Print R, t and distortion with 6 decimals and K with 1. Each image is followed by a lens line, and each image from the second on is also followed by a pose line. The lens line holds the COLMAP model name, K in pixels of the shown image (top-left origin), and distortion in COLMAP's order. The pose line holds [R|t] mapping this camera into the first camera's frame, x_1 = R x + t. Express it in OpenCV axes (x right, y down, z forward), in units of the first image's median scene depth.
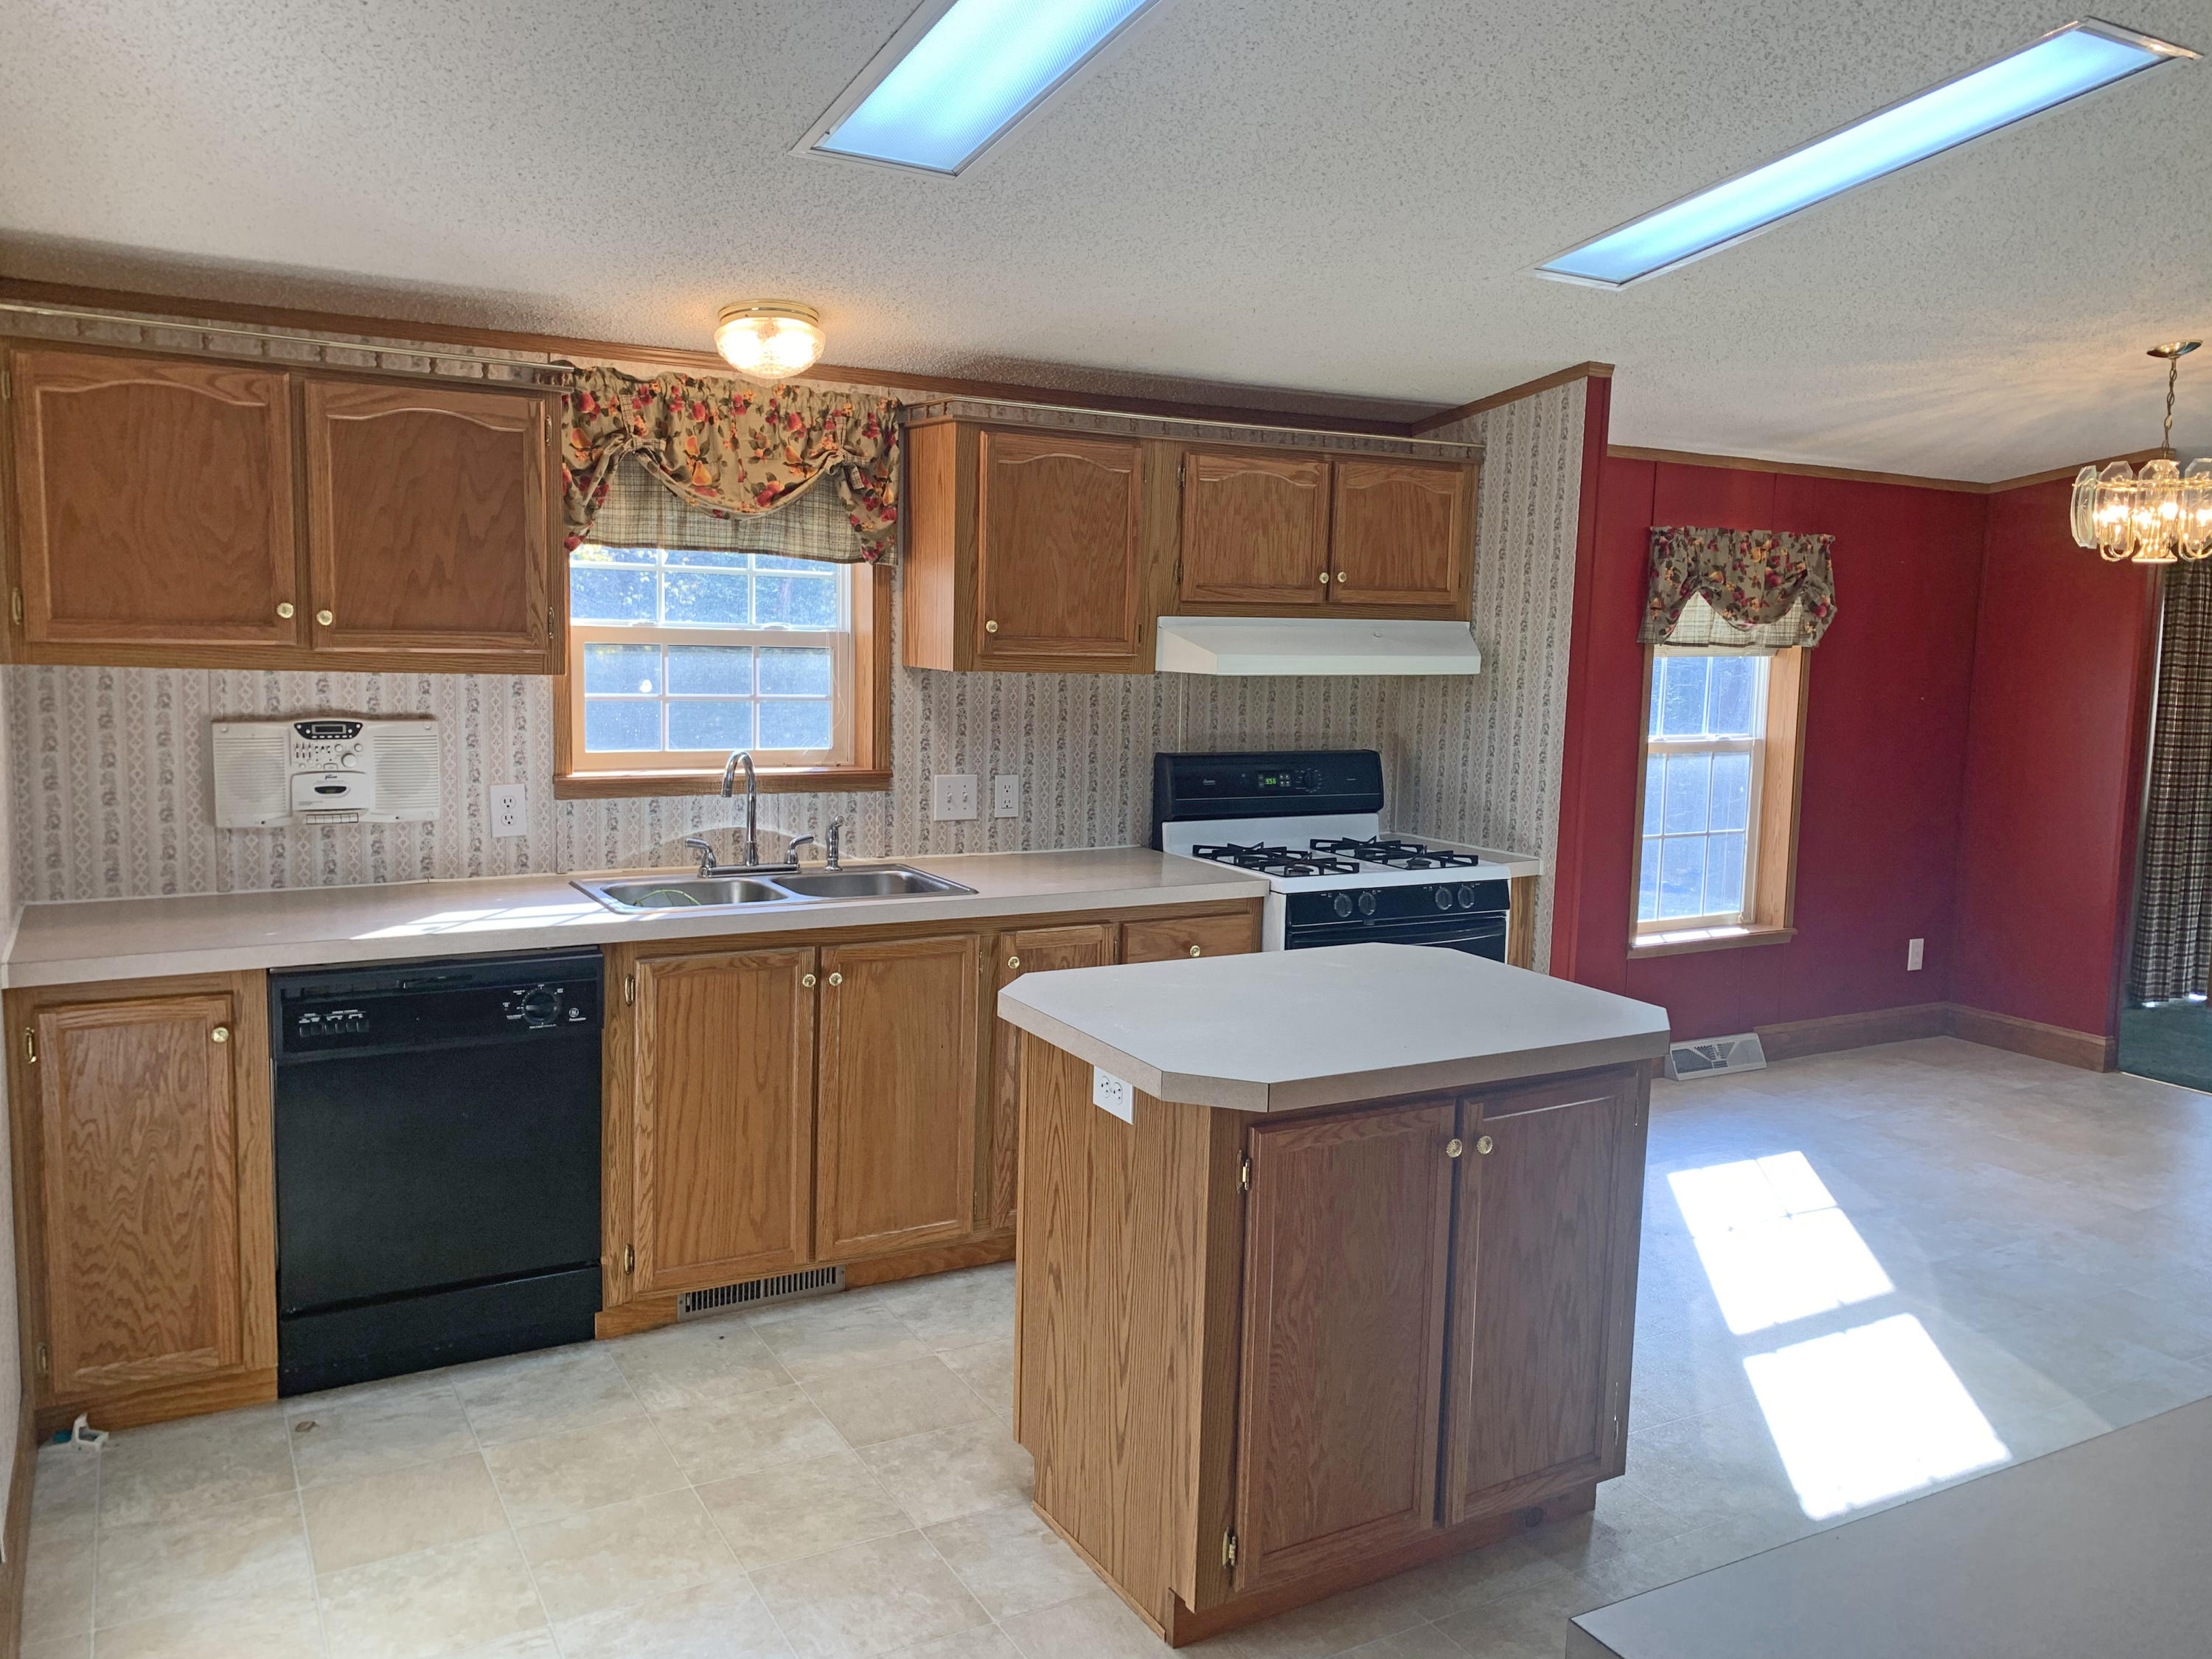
lens RADIAL K [[1666.3, 0, 1106.0], [0, 1666.3, 829.5], [0, 0, 1]] dist [0.060617, -0.086504]
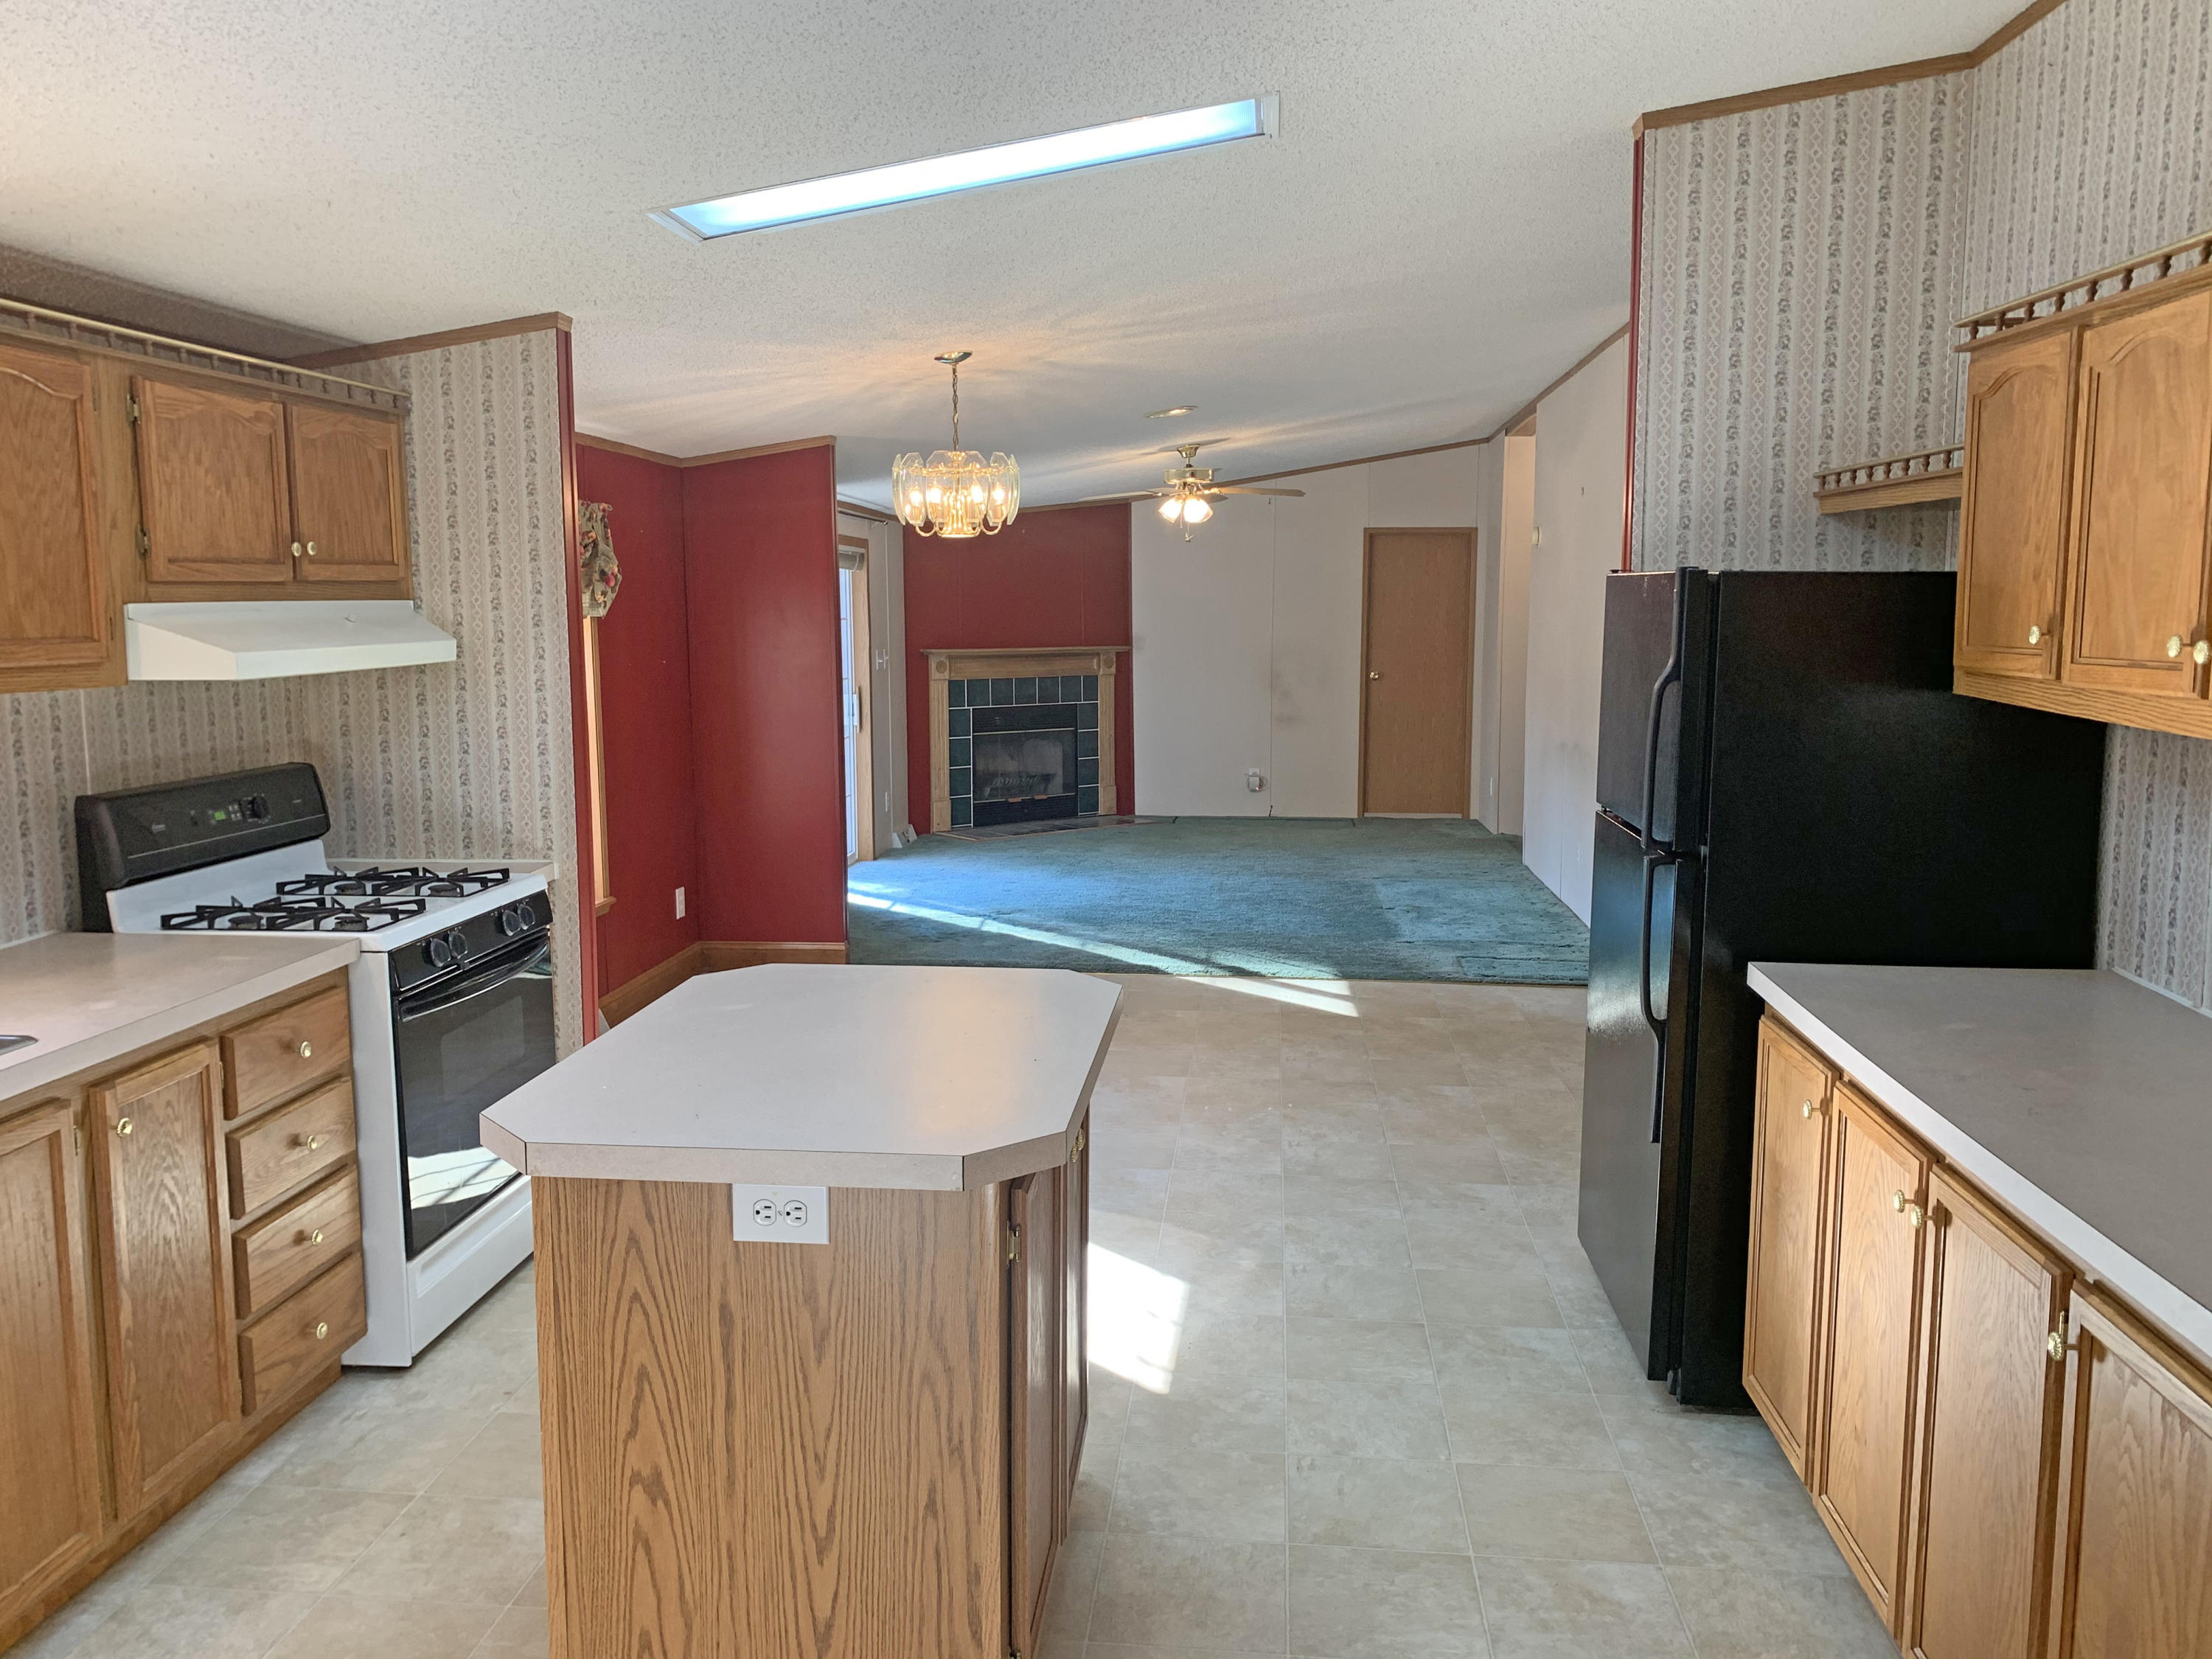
lens RADIAL K [[1671.4, 0, 1106.0], [0, 1671.4, 829.5], [0, 0, 1]] dist [0.001739, 0.002799]
pose [[0.569880, -0.137545, 0.810135, -0.297806], [0.117706, 0.989389, 0.085179, -0.041194], [-0.813254, 0.046816, 0.580022, 0.232185]]
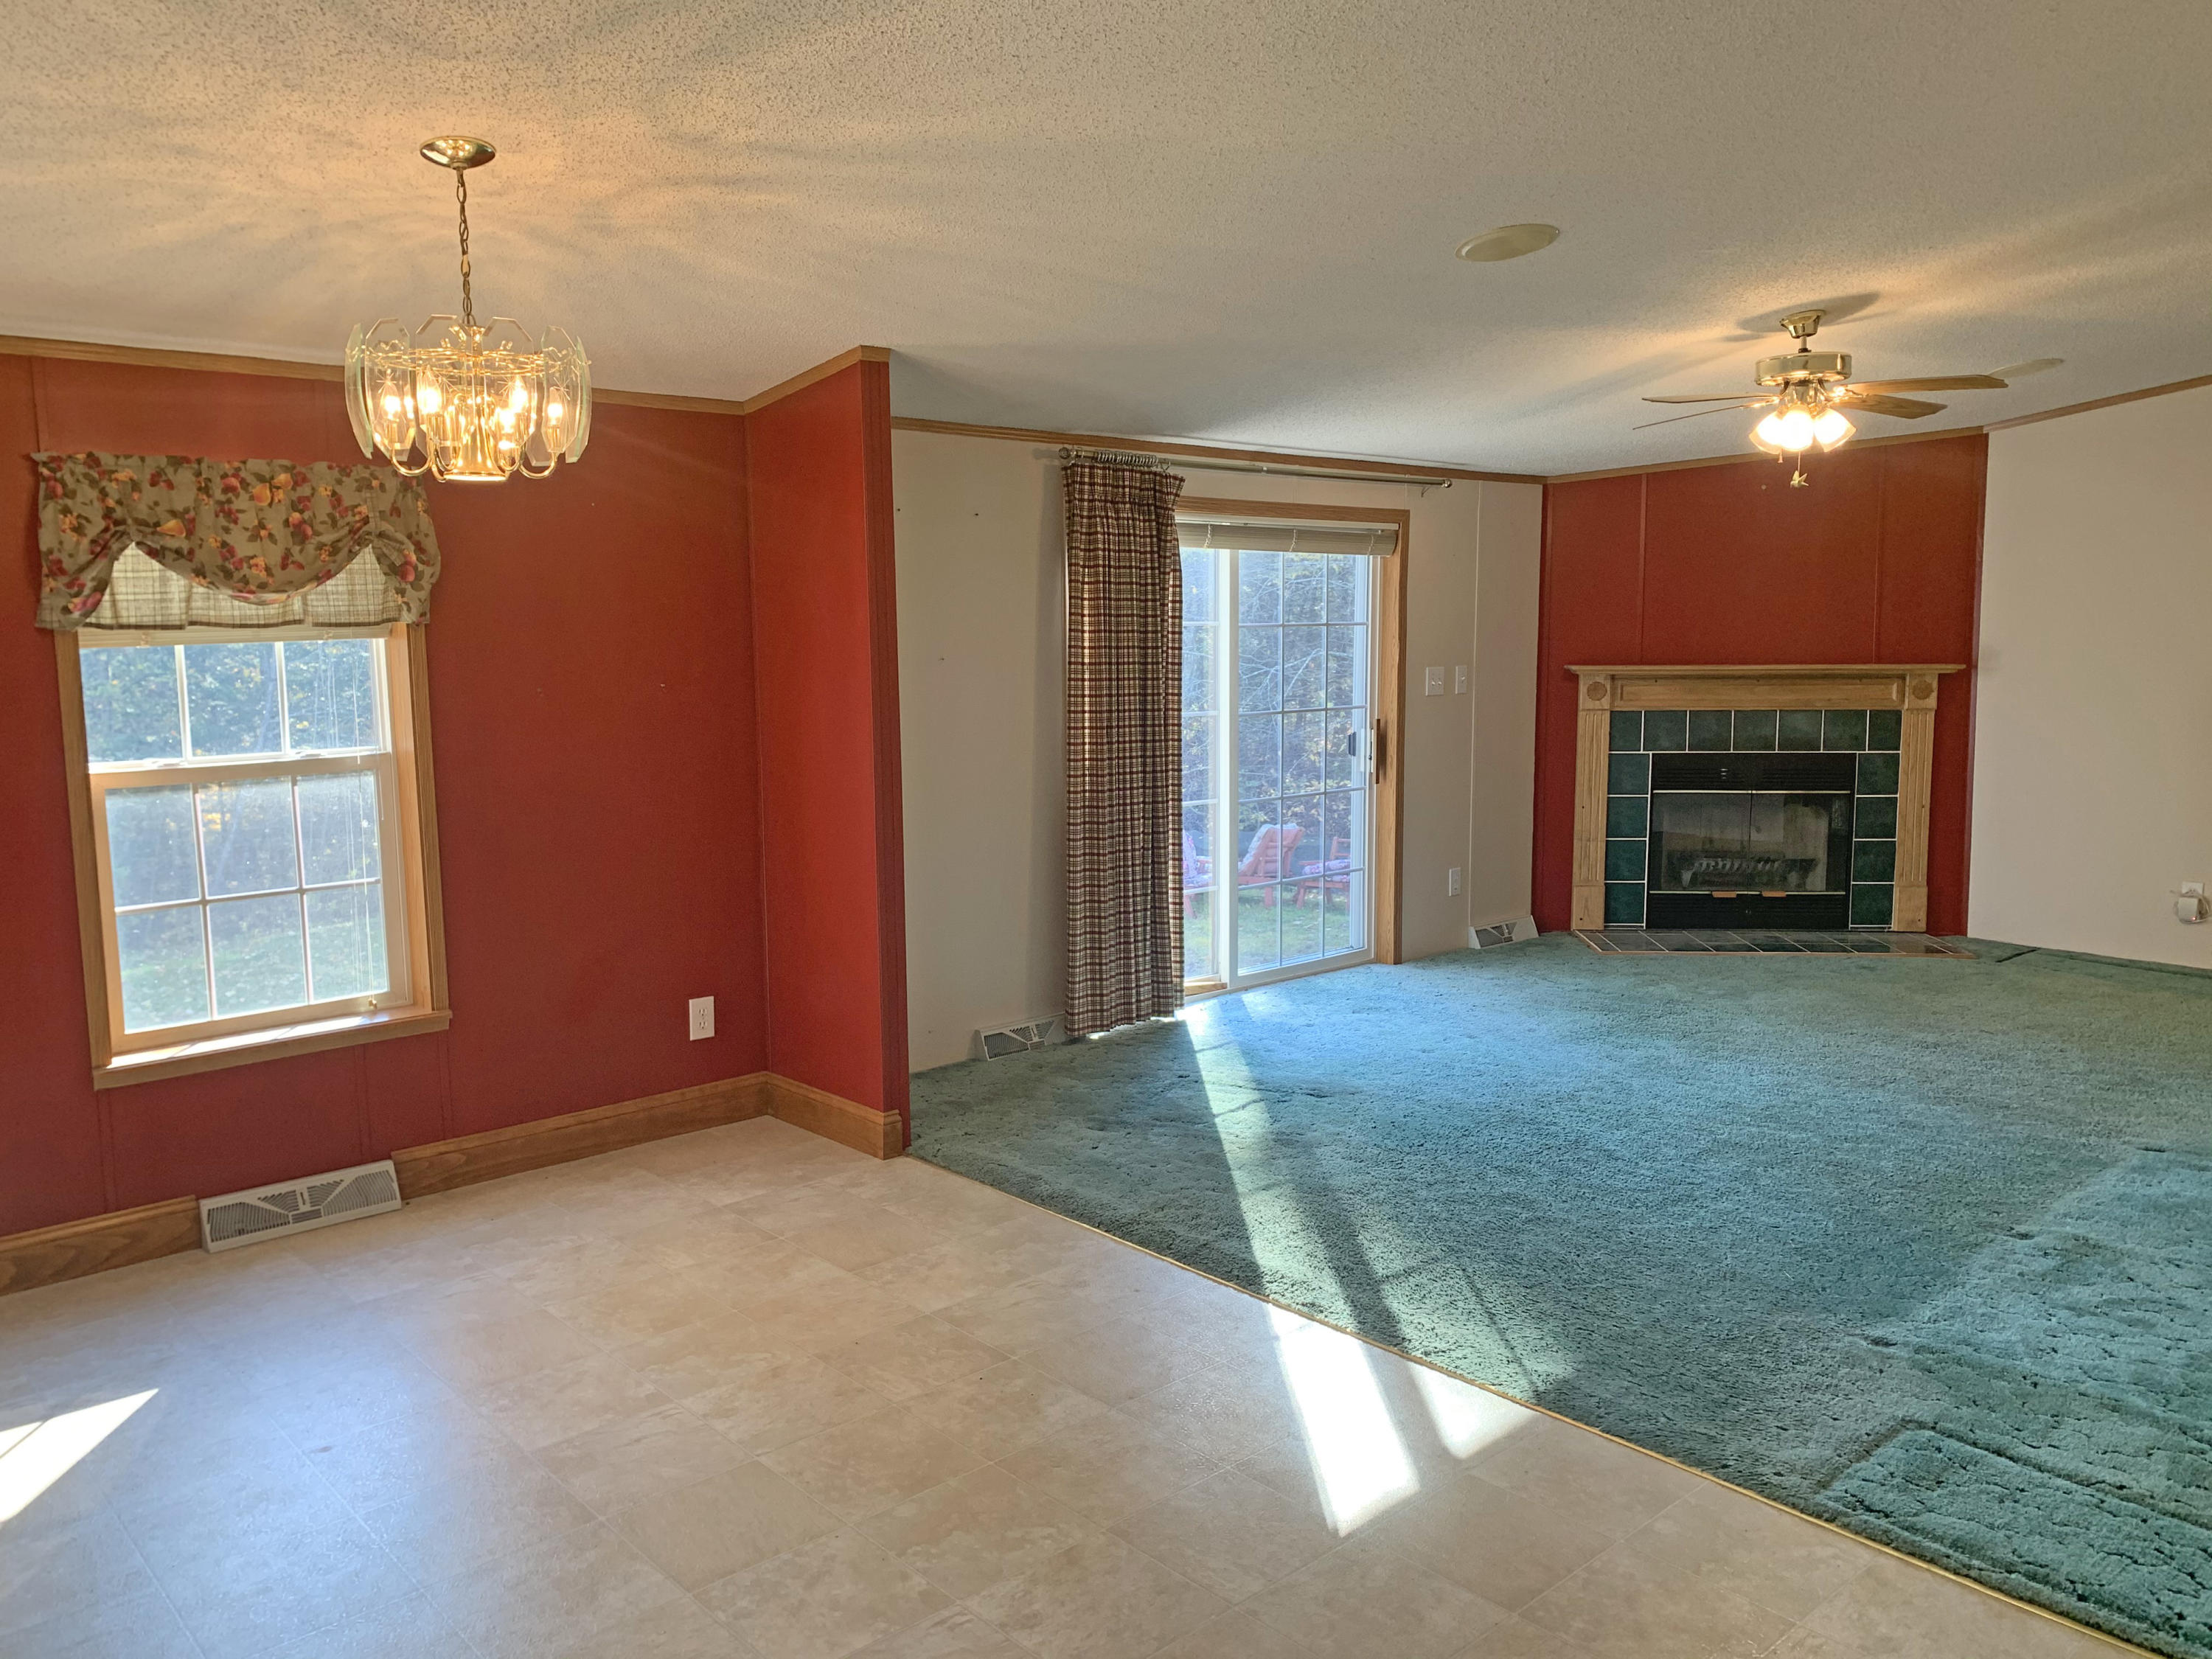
lens RADIAL K [[1690.5, 0, 1108.0], [0, 1690.5, 843.3], [0, 0, 1]] dist [0.008005, 0.003658]
pose [[0.973641, -0.065180, 0.218575, 0.693094], [0.060856, 0.997796, 0.026463, -0.020074], [-0.219818, -0.012464, 0.975461, 0.286863]]
